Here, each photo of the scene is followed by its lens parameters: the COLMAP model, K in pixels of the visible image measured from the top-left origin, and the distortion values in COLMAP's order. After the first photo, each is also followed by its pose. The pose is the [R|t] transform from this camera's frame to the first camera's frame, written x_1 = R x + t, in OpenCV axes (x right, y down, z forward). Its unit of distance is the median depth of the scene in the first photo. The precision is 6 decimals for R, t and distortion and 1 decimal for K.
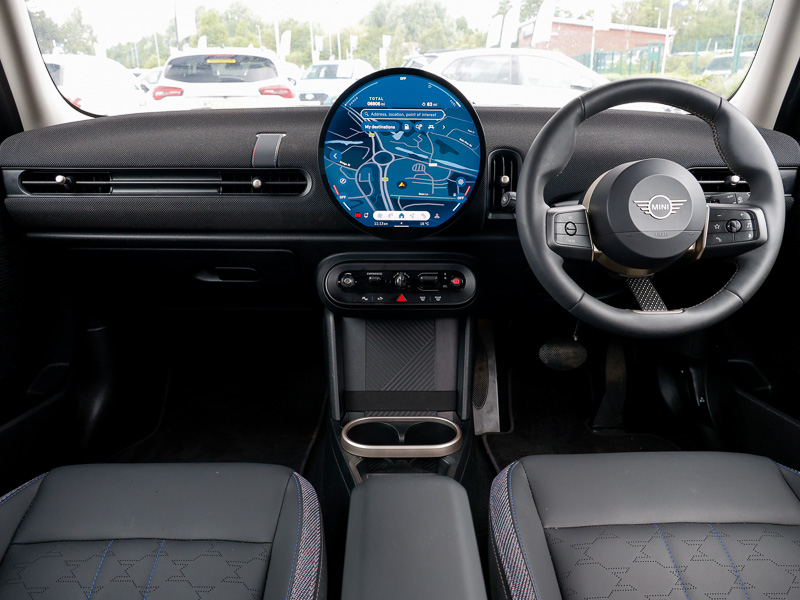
lens RADIAL K [[594.9, 0, 406.4], [0, 594.9, 297.4], [0, 0, 1]] dist [0.011959, 0.001903]
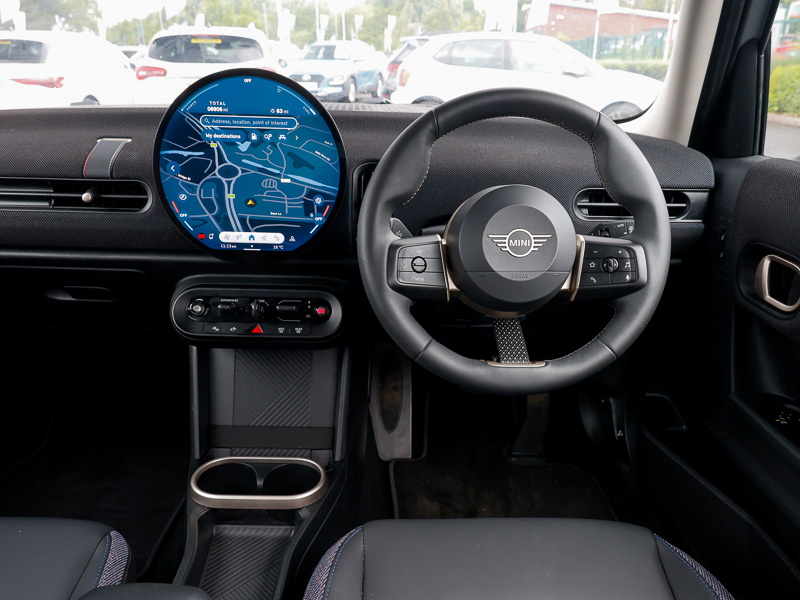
lens RADIAL K [[594.9, 0, 392.3], [0, 594.9, 299.5], [0, 0, 1]] dist [0.011959, 0.001903]
pose [[0.999765, 0.019991, -0.008429, 0.207753], [-0.019743, 0.999395, 0.028620, -0.075187], [0.008997, -0.028447, 0.999555, 0.121932]]
